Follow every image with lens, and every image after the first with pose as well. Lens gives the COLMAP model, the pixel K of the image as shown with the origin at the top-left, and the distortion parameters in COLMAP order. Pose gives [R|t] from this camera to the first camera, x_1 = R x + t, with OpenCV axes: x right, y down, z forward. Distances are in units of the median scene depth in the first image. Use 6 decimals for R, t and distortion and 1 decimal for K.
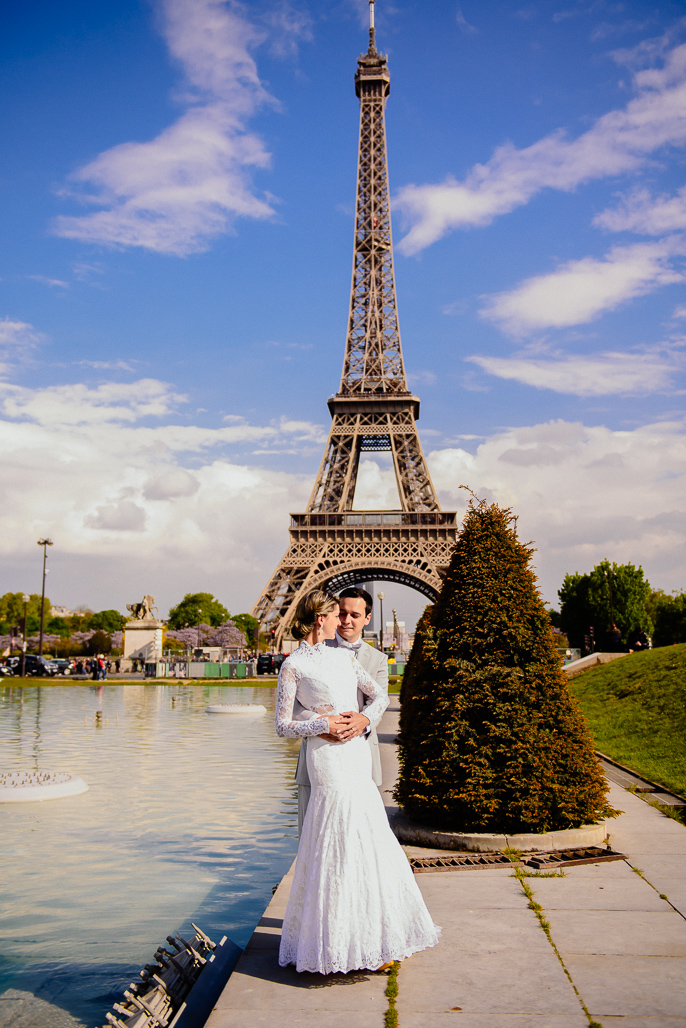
lens RADIAL K [[958.1, 0, 343.0], [0, 958.1, 514.0], [0, 0, 1]] dist [0.006653, 0.015288]
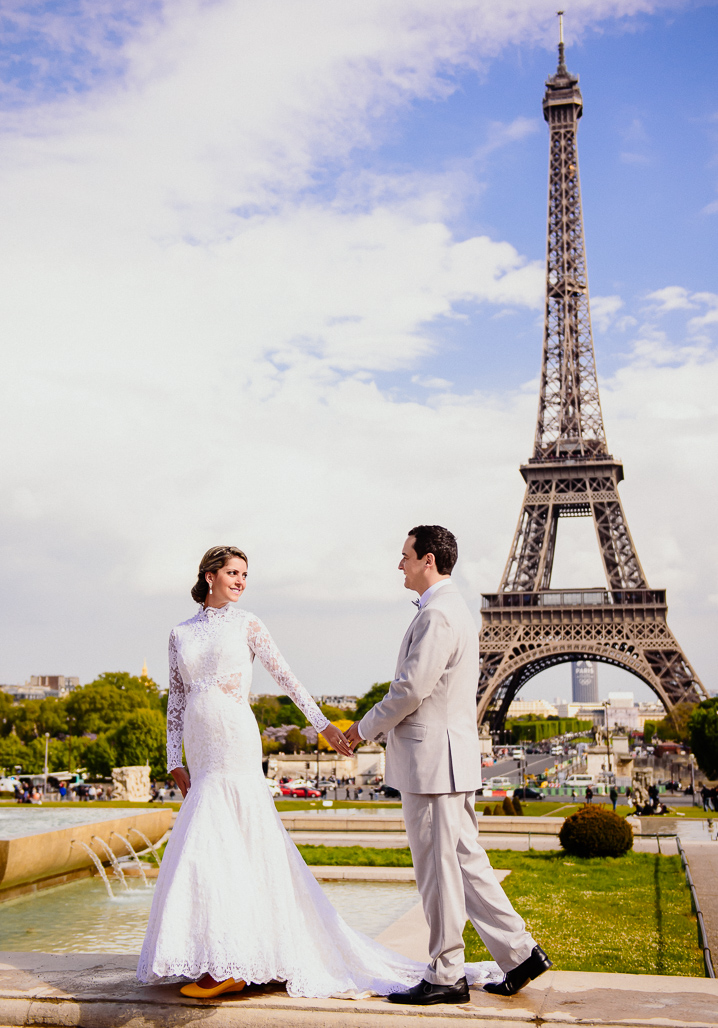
lens RADIAL K [[1232.3, 0, 362.4], [0, 1232.3, 530.6], [0, 0, 1]] dist [0.077563, 0.010035]
pose [[0.987683, -0.027117, -0.154103, 0.016147], [0.024695, 0.999540, -0.017607, -0.041380], [0.154510, 0.013584, 0.987898, -0.189683]]
